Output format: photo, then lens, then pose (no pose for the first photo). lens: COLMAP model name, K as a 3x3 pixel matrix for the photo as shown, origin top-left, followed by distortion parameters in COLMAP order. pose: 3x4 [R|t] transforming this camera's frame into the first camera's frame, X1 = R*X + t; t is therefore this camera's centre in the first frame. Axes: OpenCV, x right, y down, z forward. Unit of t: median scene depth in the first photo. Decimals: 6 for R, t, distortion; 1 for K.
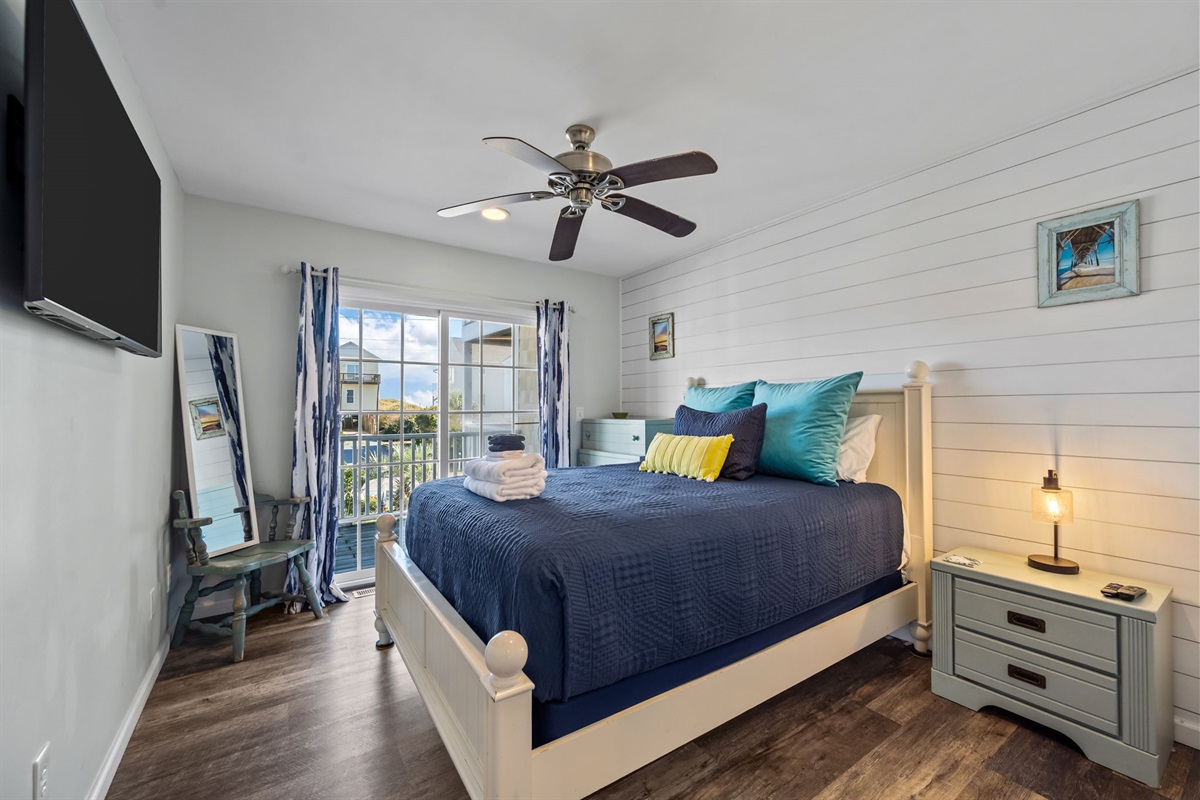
lens RADIAL K [[473.4, 0, 604.3], [0, 473.4, 403.0], [0, 0, 1]] dist [0.000548, 0.000259]
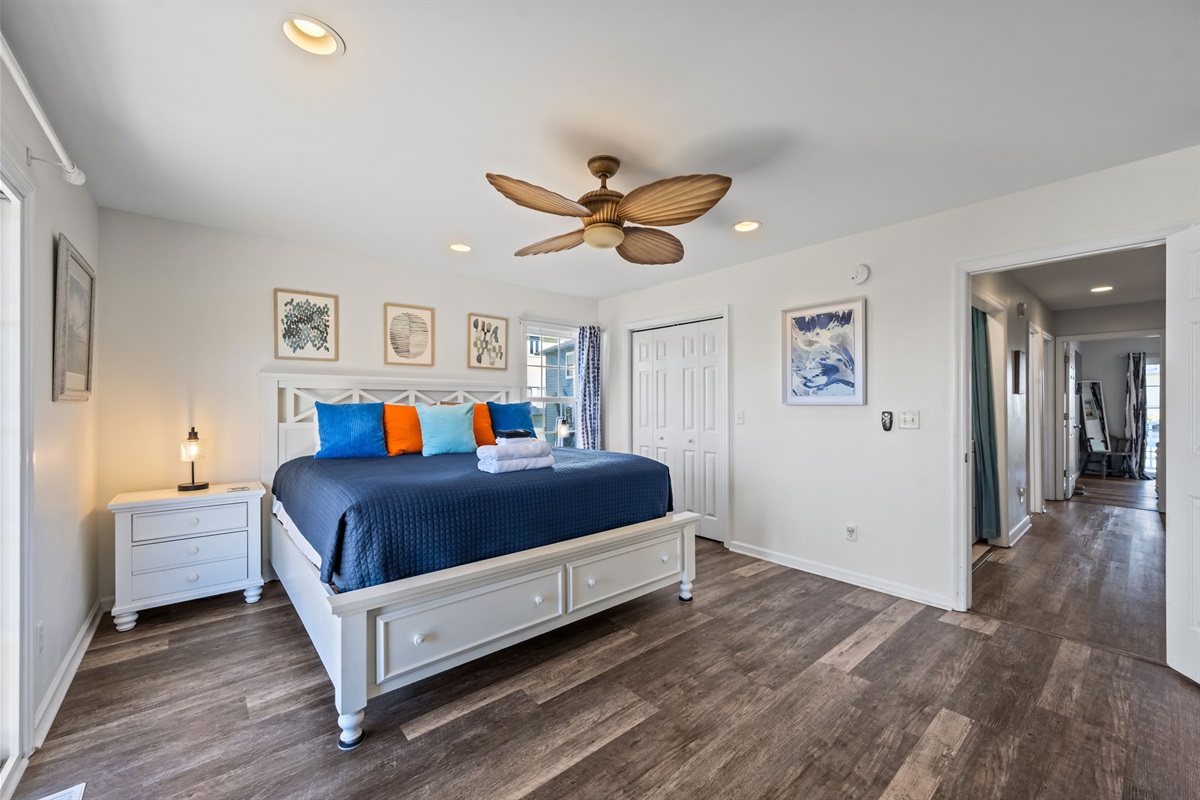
lens RADIAL K [[473.4, 0, 604.3], [0, 473.4, 403.0], [0, 0, 1]] dist [0.000548, 0.000259]
pose [[0.107710, -0.001439, -0.994181, 1.778609], [0.012028, 0.999928, -0.000144, -0.042412], [0.994110, -0.011943, 0.107720, -2.336863]]
